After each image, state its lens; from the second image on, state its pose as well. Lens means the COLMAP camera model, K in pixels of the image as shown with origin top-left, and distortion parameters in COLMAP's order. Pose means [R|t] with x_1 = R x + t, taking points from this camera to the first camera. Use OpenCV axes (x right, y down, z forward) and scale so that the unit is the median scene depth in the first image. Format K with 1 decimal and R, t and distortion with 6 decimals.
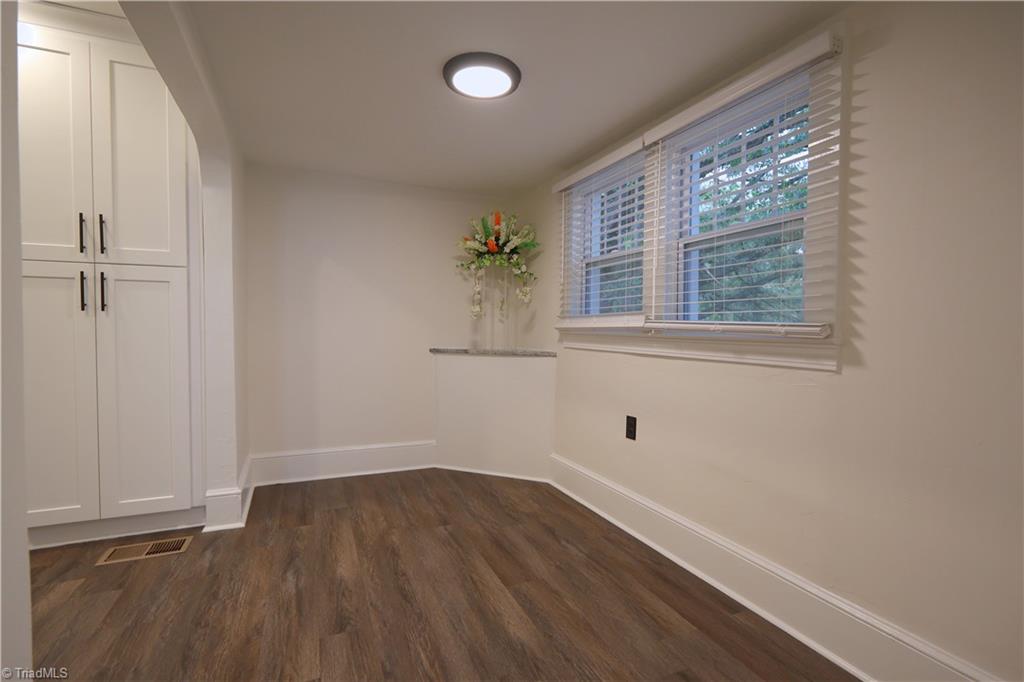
lens RADIAL K [[471.7, 0, 513.1], [0, 471.7, 346.3], [0, 0, 1]] dist [-0.009106, 0.002119]
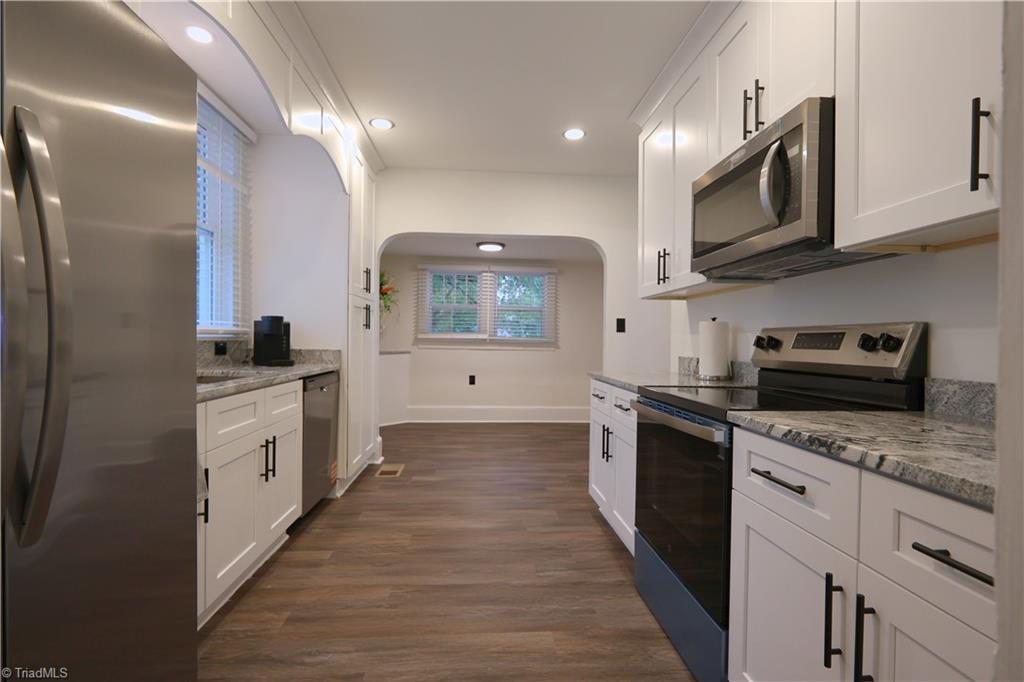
lens RADIAL K [[471.7, 0, 510.7], [0, 471.7, 342.8], [0, 0, 1]] dist [-0.009106, 0.002119]
pose [[0.329930, -0.008587, 0.943966, -2.223287], [0.023828, 0.999716, 0.000766, -0.017246], [-0.943705, 0.022240, 0.330041, 0.014358]]
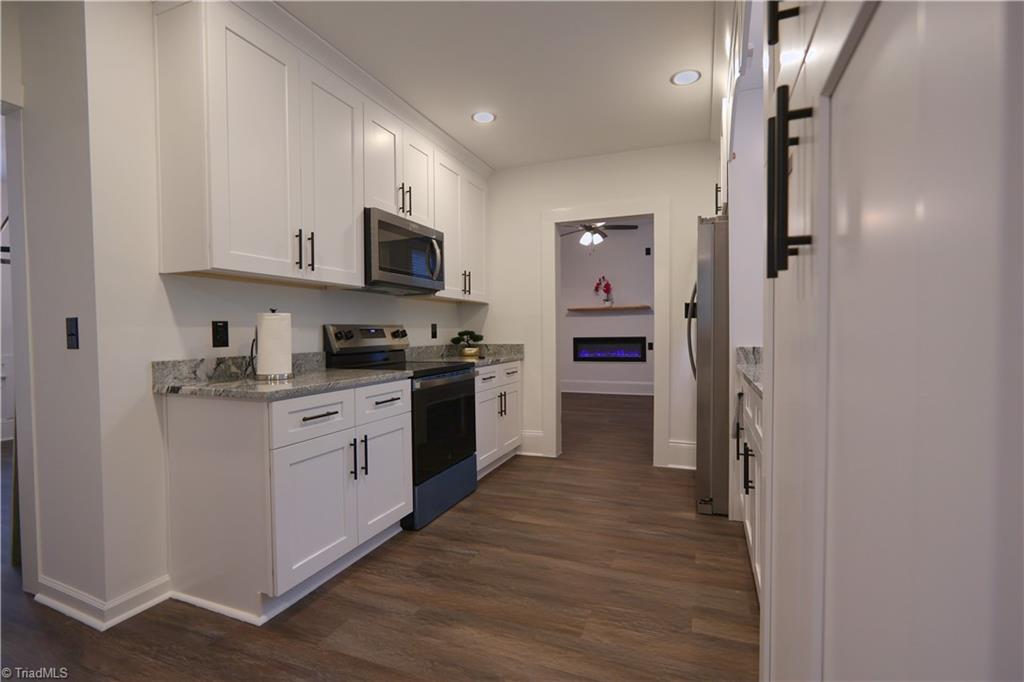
lens RADIAL K [[471.7, 0, 514.5], [0, 471.7, 341.2], [0, 0, 1]] dist [-0.009106, 0.002119]
pose [[-0.710016, 0.014125, -0.704044, -0.630704], [-0.020520, 0.998959, 0.040736, -0.049700], [0.703887, 0.043370, -0.708987, 1.065985]]
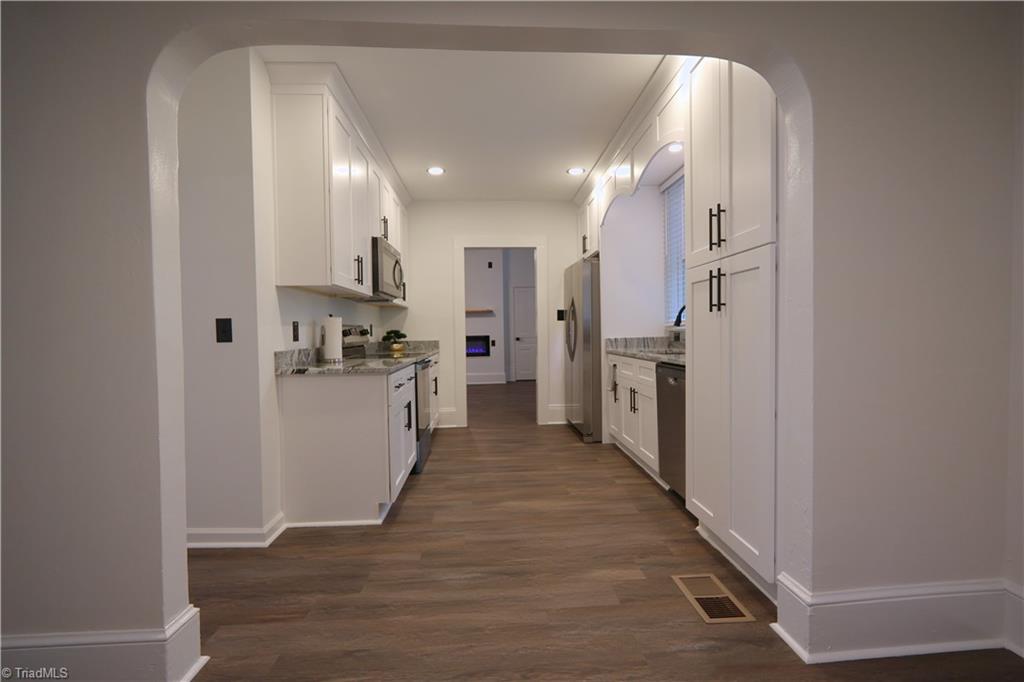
lens RADIAL K [[471.7, 0, 514.2], [0, 471.7, 340.3], [0, 0, 1]] dist [-0.009106, 0.002119]
pose [[-0.345122, 0.018163, -0.938382, 0.113793], [-0.020549, 0.999427, 0.026902, -0.035168], [0.938333, 0.028568, -0.344551, 0.940674]]
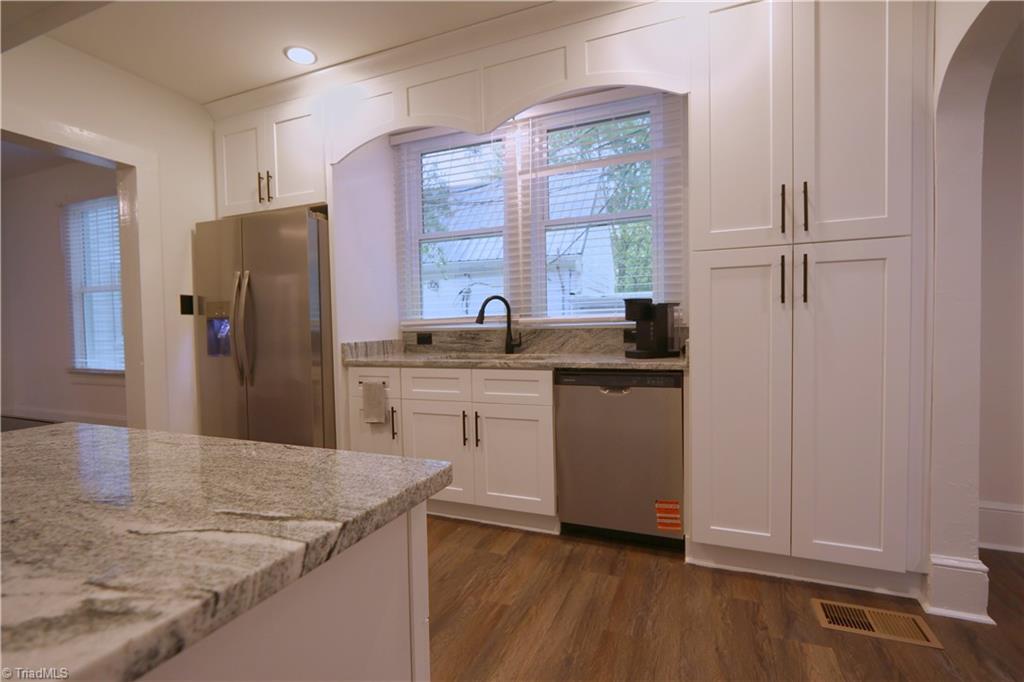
lens RADIAL K [[471.7, 0, 513.0], [0, 471.7, 341.7], [0, 0, 1]] dist [-0.009106, 0.002119]
pose [[0.695004, 0.007507, -0.718967, -0.640349], [-0.003466, 0.999969, 0.007090, -0.011896], [0.718998, -0.002436, 0.695008, 0.077427]]
